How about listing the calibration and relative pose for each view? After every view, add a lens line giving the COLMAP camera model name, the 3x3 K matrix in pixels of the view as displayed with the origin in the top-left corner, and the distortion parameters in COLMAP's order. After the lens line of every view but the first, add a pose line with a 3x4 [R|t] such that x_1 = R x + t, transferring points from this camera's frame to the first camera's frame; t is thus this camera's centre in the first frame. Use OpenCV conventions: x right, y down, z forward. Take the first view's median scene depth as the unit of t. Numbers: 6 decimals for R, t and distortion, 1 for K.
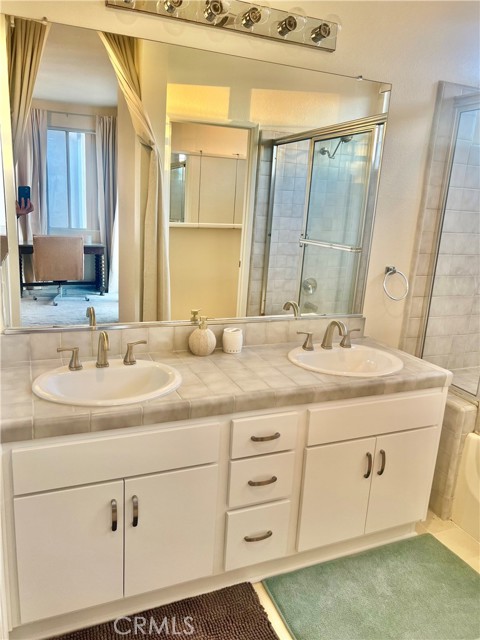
lens RADIAL K [[483.0, 0, 237.8], [0, 483.0, 320.8], [0, 0, 1]] dist [0.047442, -0.001011]
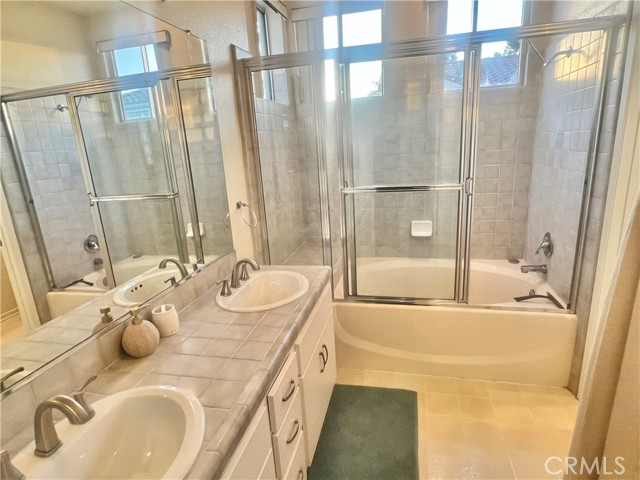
lens RADIAL K [[362.7, 0, 315.7], [0, 362.7, 241.1], [0, 0, 1]] dist [0.000007, 0.000573]
pose [[0.590693, -0.294620, 0.751186, -0.157573], [0.286286, 0.946914, 0.146266, -0.058909], [-0.754402, 0.128656, 0.643681, 0.188917]]
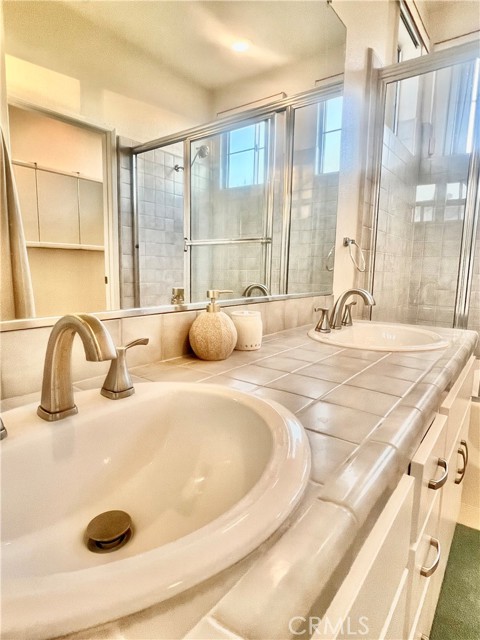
lens RADIAL K [[362.7, 0, 242.0], [0, 362.7, 320.3], [0, 0, 1]] dist [0.000007, 0.000573]
pose [[0.863589, -0.109660, 0.492127, -0.129815], [0.146982, 0.988421, -0.037678, 0.023867], [-0.482297, 0.104872, 0.869708, 0.311516]]
